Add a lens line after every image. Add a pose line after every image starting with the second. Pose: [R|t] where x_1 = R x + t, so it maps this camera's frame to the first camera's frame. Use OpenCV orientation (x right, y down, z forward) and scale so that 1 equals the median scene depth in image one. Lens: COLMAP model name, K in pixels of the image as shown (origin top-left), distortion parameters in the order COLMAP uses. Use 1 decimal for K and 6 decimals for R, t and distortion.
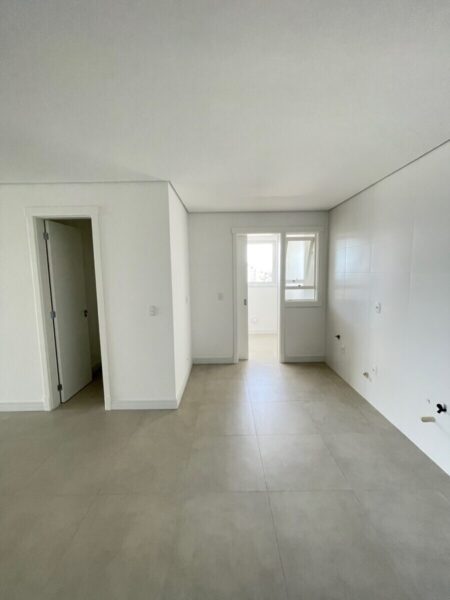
lens RADIAL K [[242.5, 0, 225.5], [0, 242.5, 299.1], [0, 0, 1]] dist [0.001314, -0.000755]
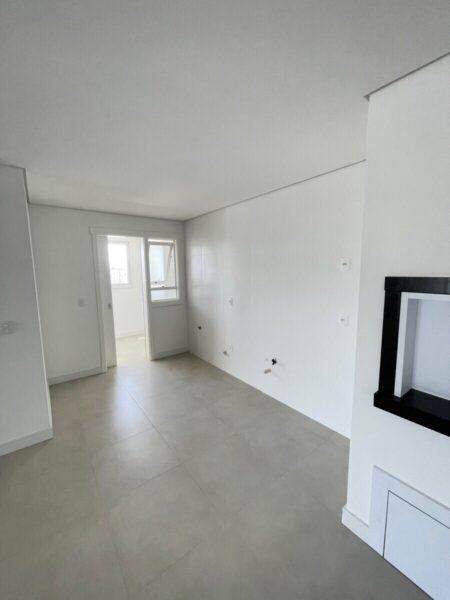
lens RADIAL K [[242.5, 0, 225.3], [0, 242.5, 299.7], [0, 0, 1]] dist [0.001314, -0.000755]
pose [[0.795334, -0.073225, 0.601733, -0.135380], [0.068730, 0.997169, 0.030503, -0.011363], [-0.602263, 0.017097, 0.798115, -0.038748]]
